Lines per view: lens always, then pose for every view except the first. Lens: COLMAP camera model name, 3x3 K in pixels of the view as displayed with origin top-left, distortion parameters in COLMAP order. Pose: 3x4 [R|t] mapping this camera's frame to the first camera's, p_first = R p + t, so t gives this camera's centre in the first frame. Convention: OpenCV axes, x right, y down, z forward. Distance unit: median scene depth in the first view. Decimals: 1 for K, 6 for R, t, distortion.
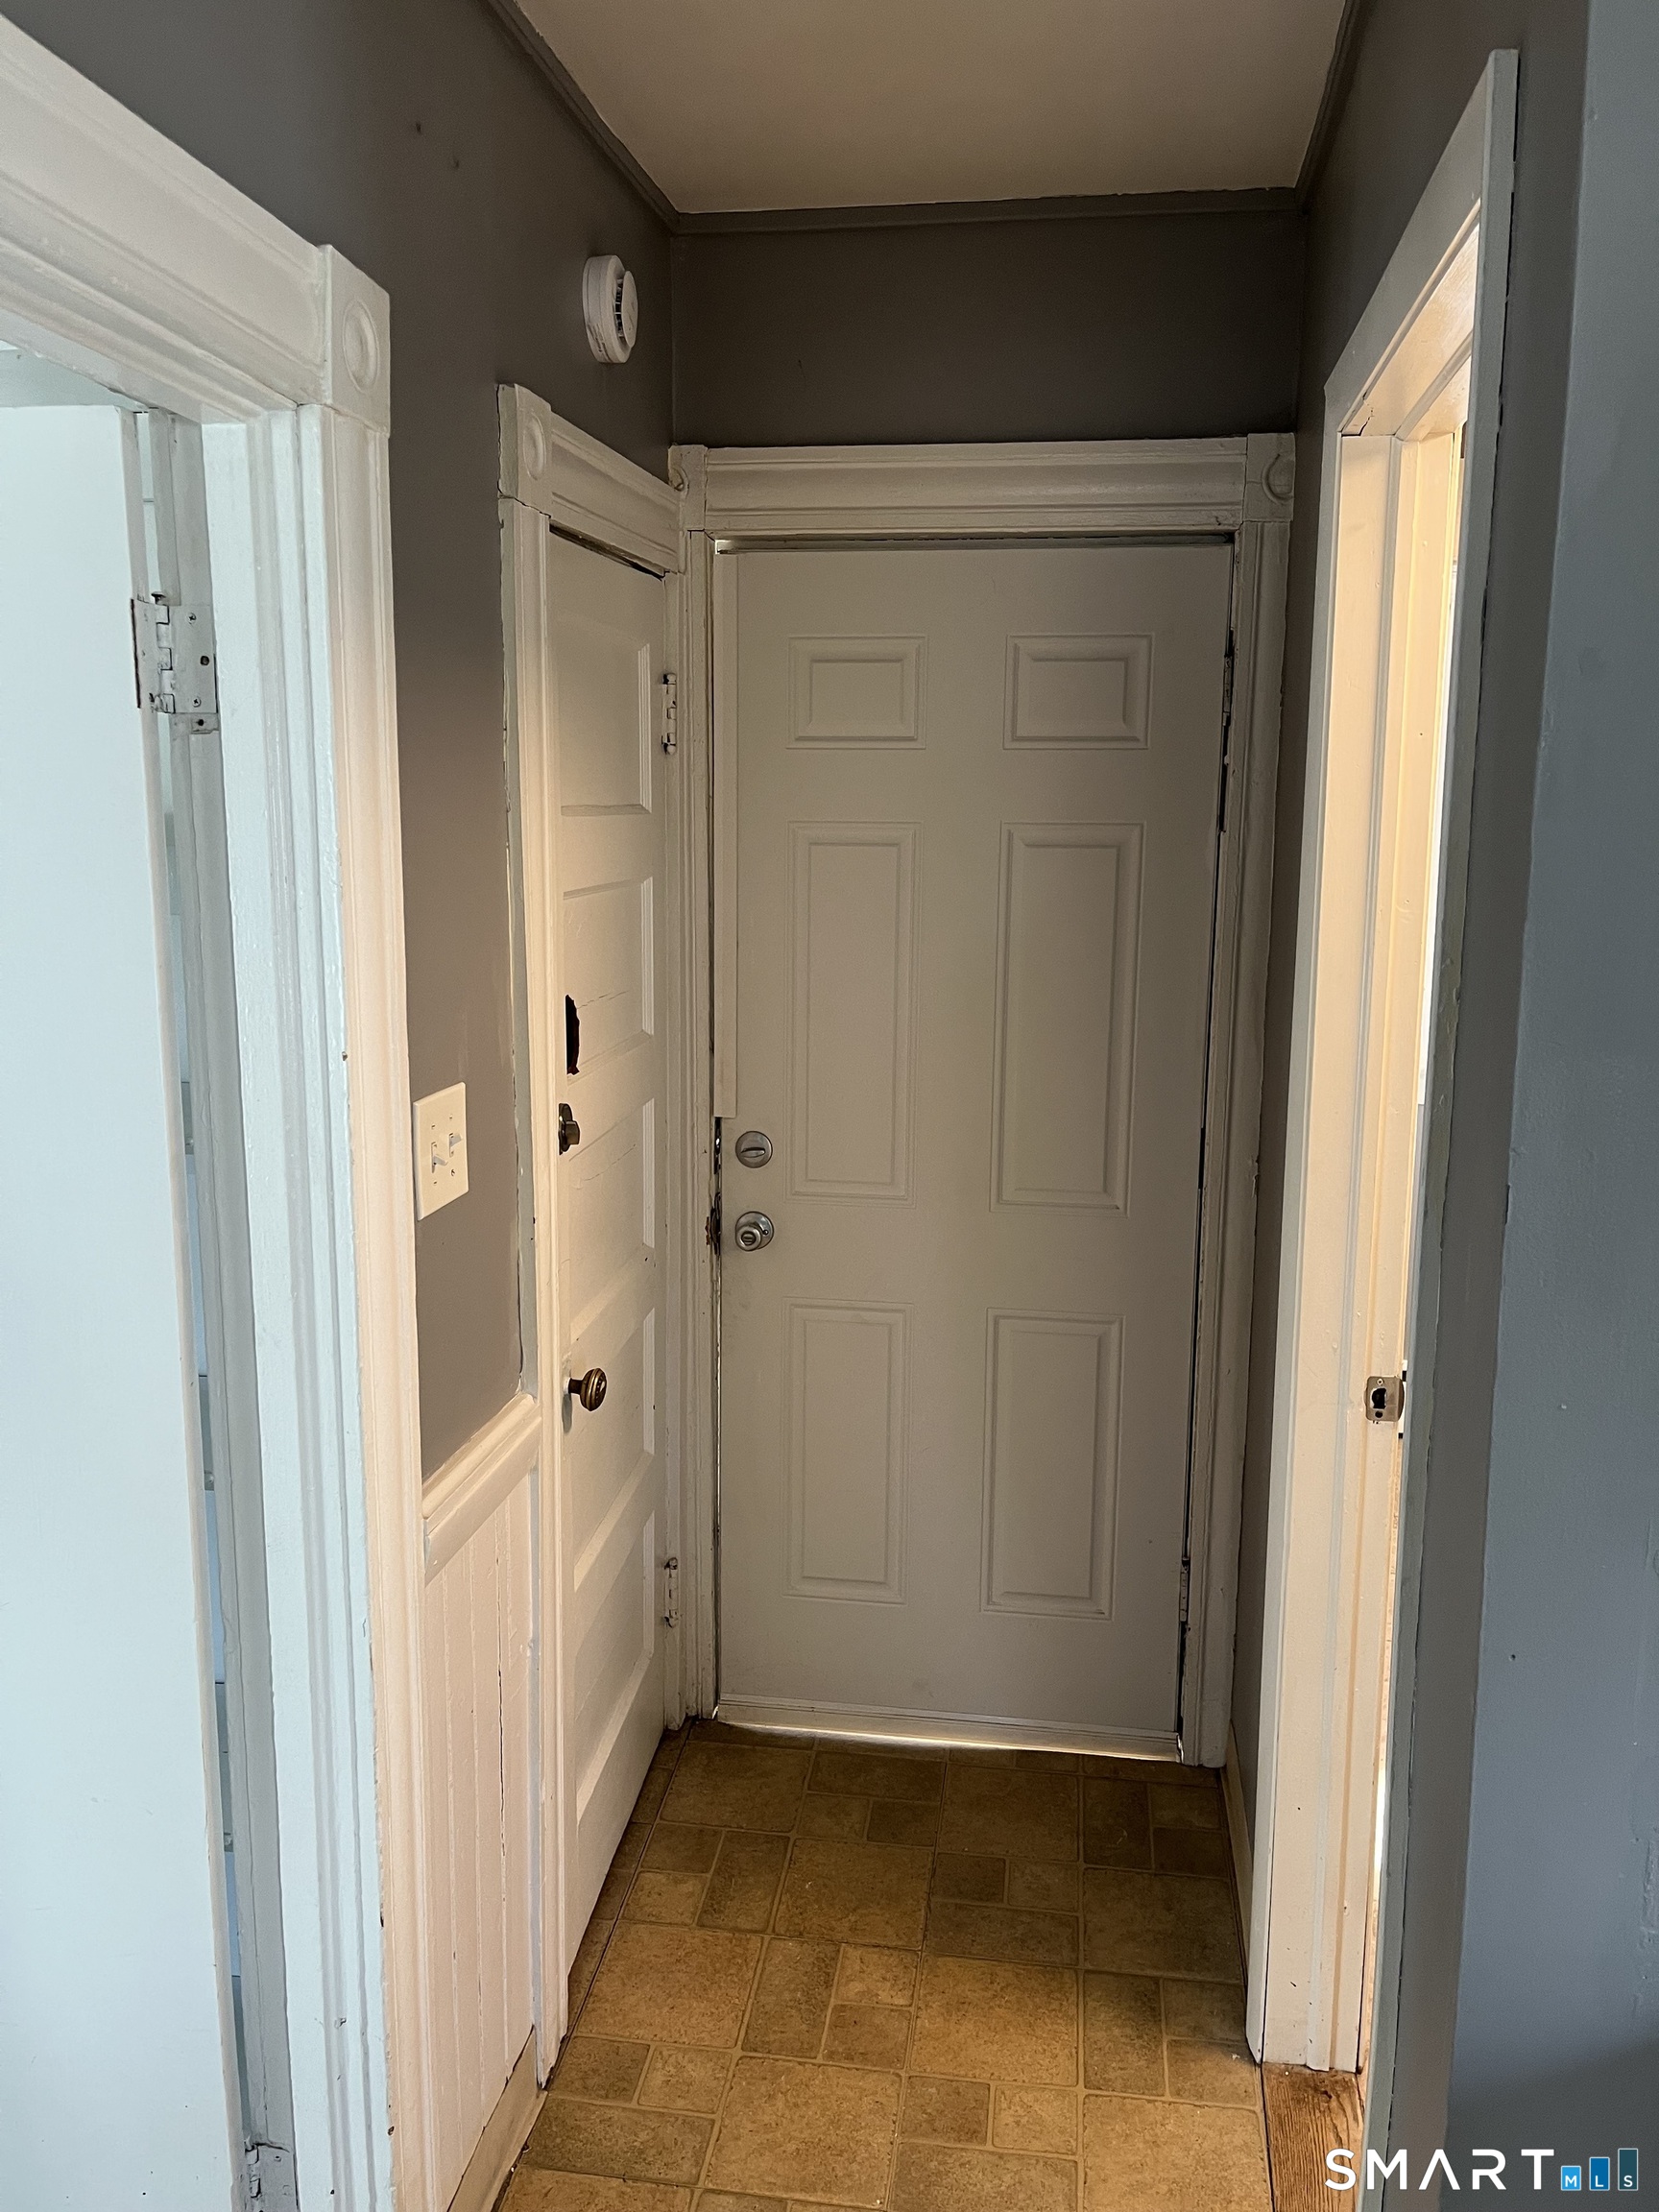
lens RADIAL K [[1679.2, 0, 829.5], [0, 1679.2, 1106.0], [0, 0, 1]] dist [0.064142, -0.105541]
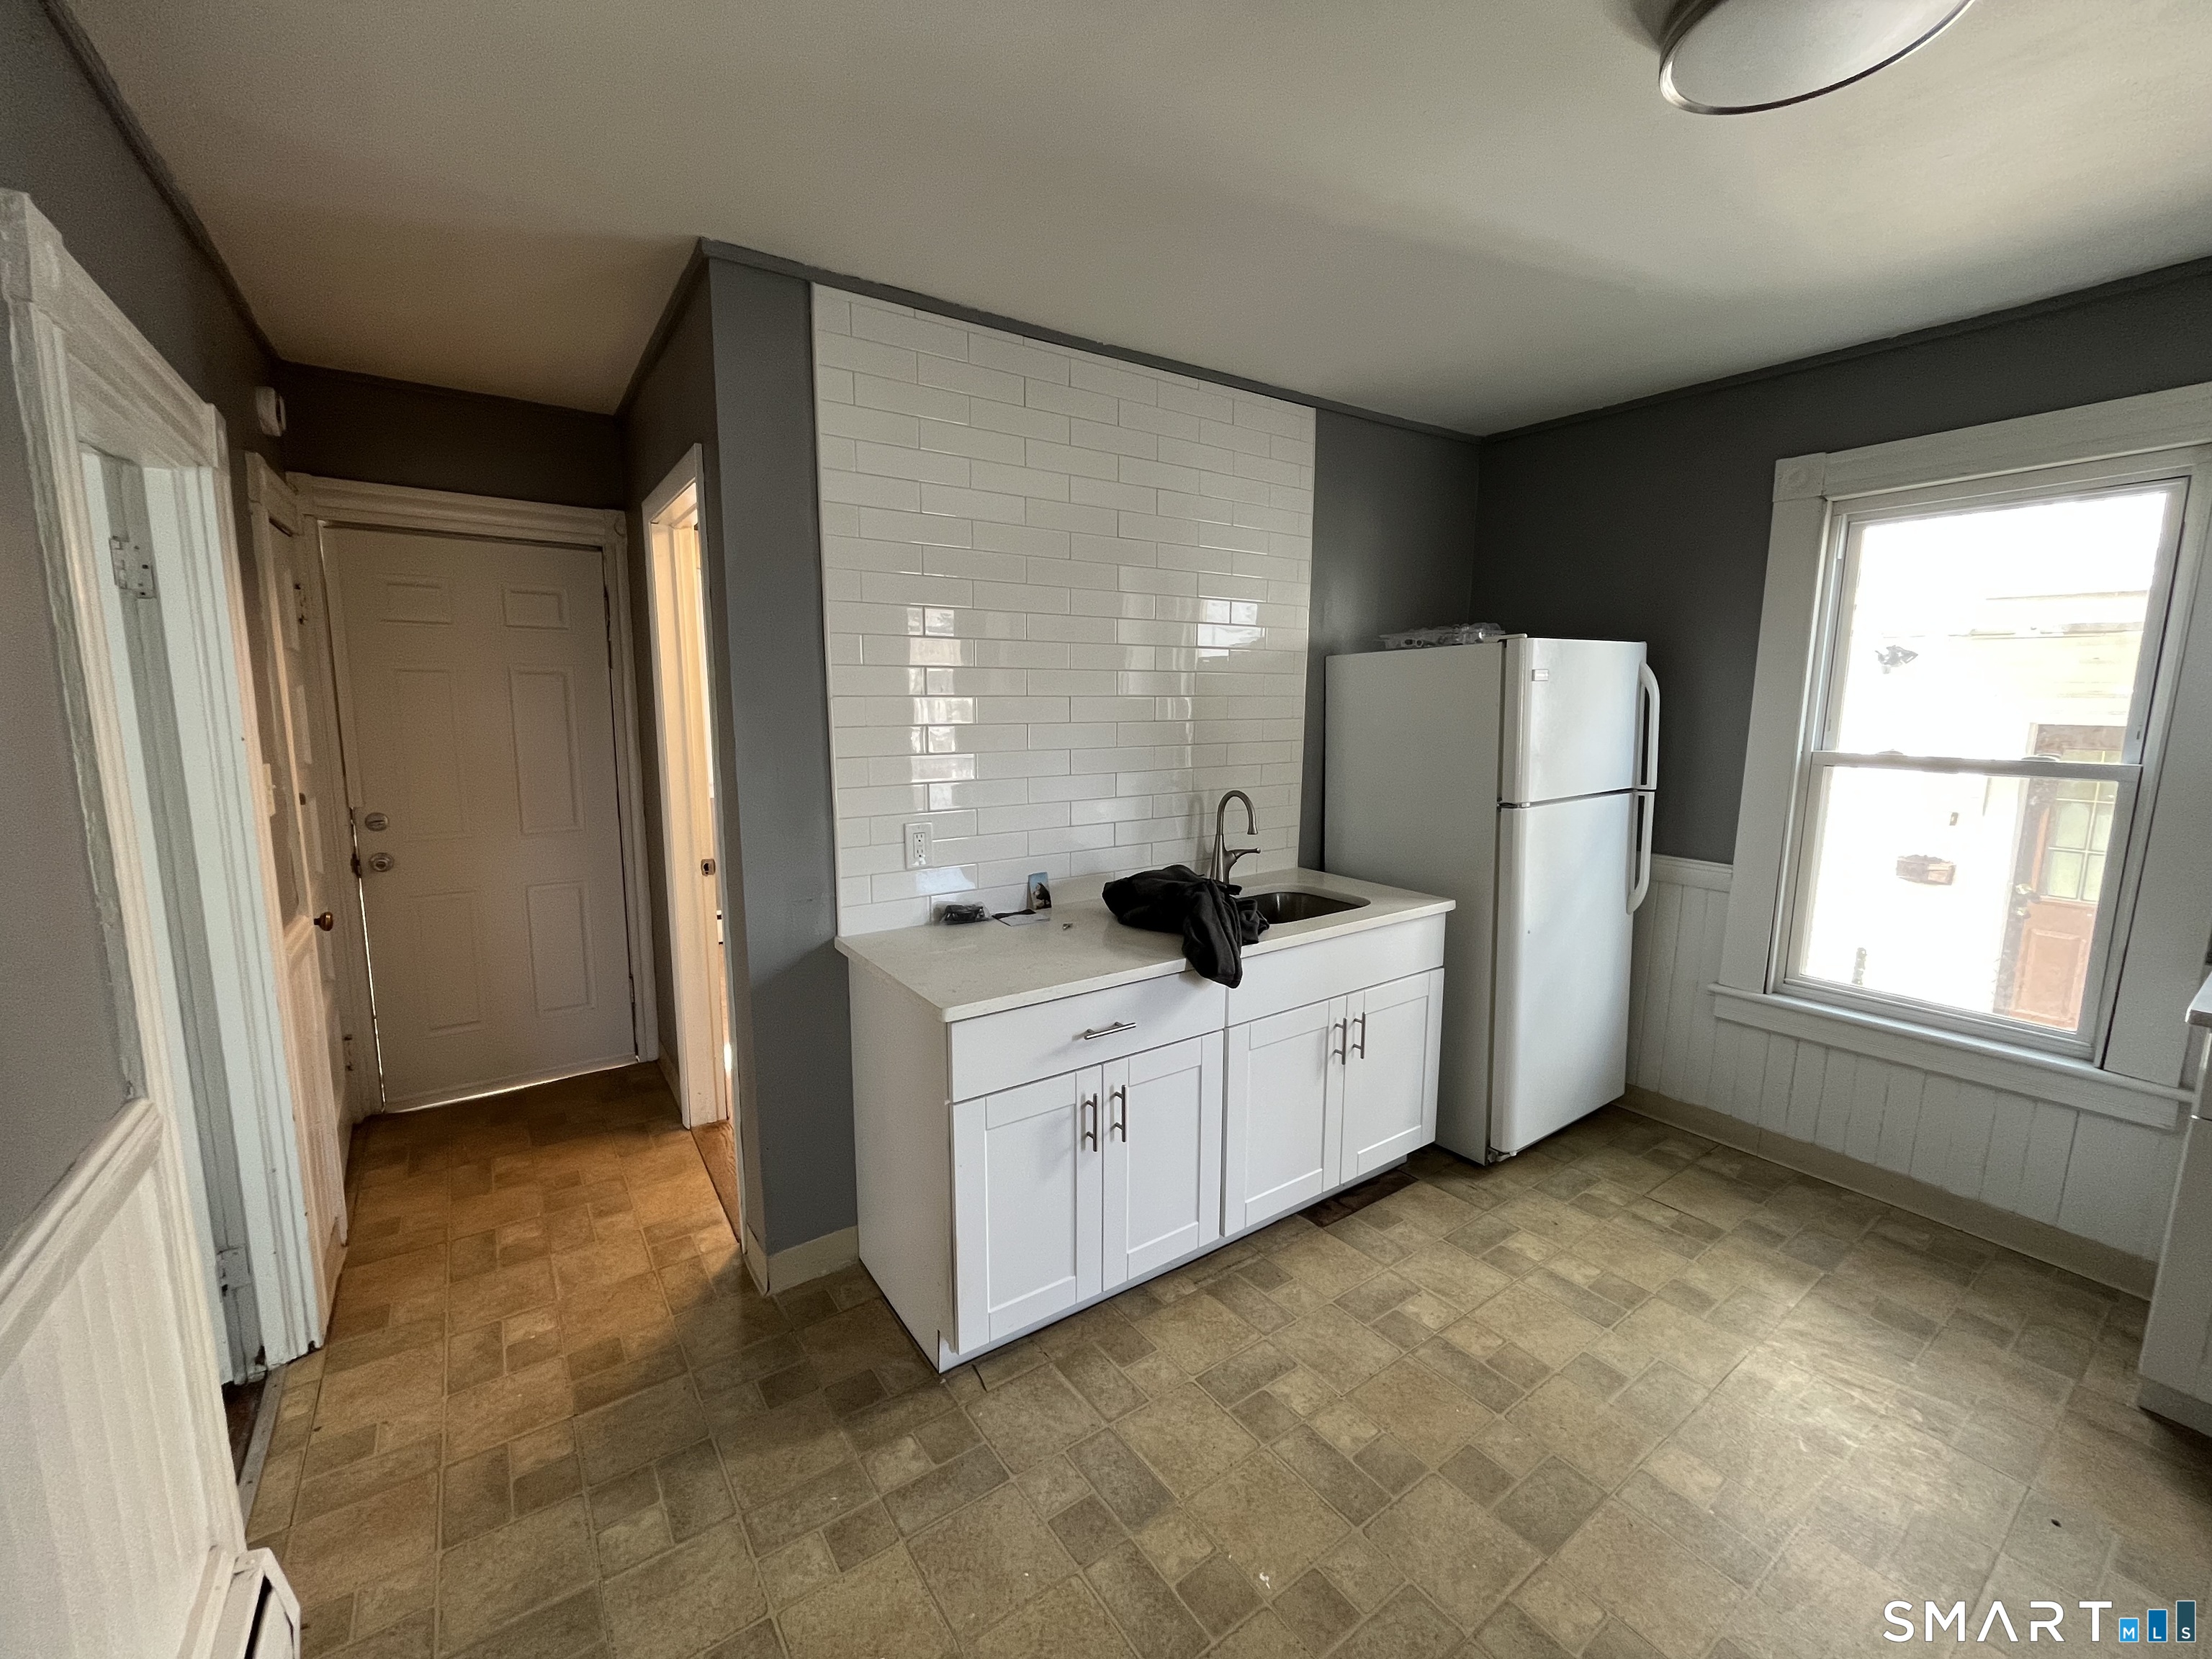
lens RADIAL K [[900.1, 0, 1090.4], [0, 900.1, 830.2], [0, 0, 1]] dist [-0.001722, 0.000550]
pose [[0.732450, -0.098908, 0.673598, -0.187327], [0.110461, 0.993546, 0.025777, 0.131010], [-0.671800, 0.055526, 0.738648, -0.481033]]
